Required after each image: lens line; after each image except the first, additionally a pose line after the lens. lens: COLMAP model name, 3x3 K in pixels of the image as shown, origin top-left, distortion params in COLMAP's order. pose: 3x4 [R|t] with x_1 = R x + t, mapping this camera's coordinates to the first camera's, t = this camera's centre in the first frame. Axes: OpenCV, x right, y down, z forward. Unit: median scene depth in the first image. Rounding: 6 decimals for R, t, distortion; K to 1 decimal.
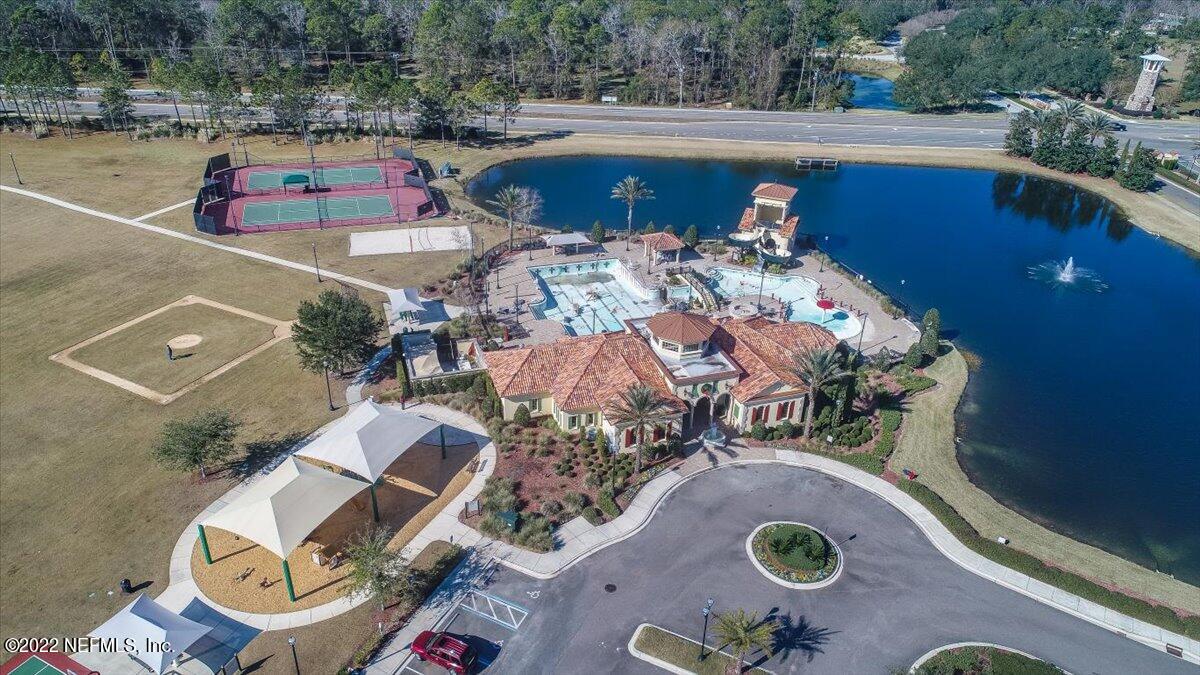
lens RADIAL K [[844.2, 0, 600.0], [0, 844.2, 337.5], [0, 0, 1]] dist [-0.002740, -0.000343]
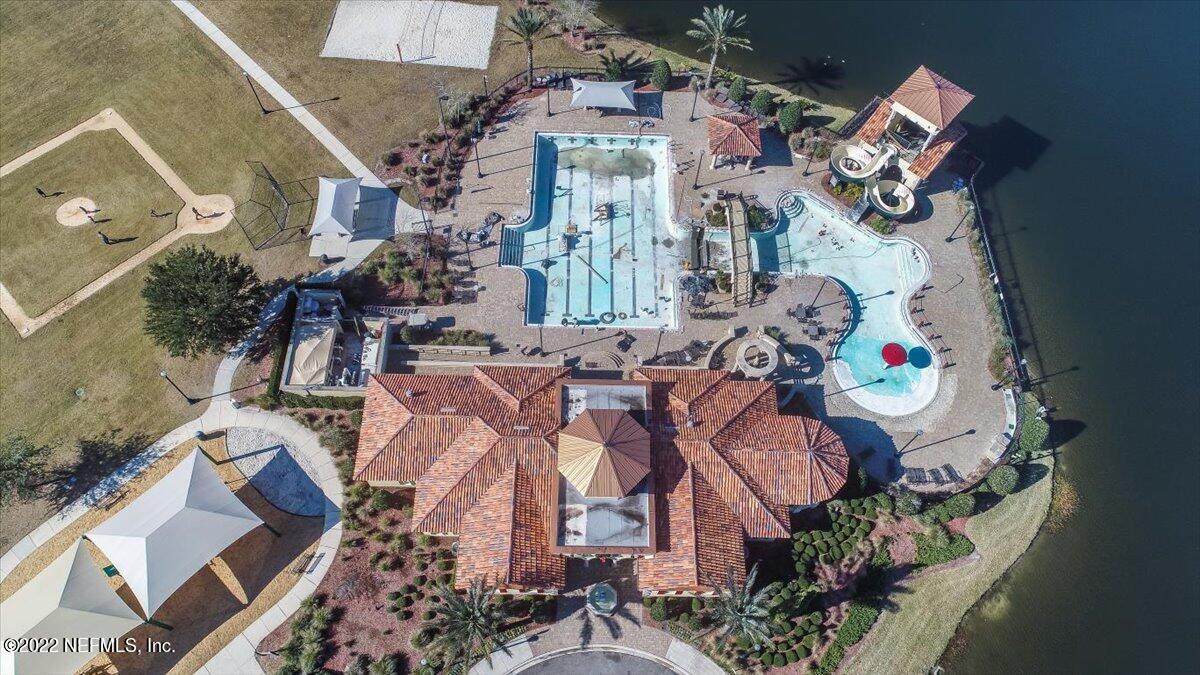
lens RADIAL K [[844.2, 0, 600.0], [0, 844.2, 337.5], [0, 0, 1]] dist [-0.002740, -0.000343]
pose [[0.945453, 0.286476, -0.155083, 0.153113], [-0.152511, 0.809926, 0.566357, -0.432593], [0.287853, -0.511812, 0.809438, 0.407036]]
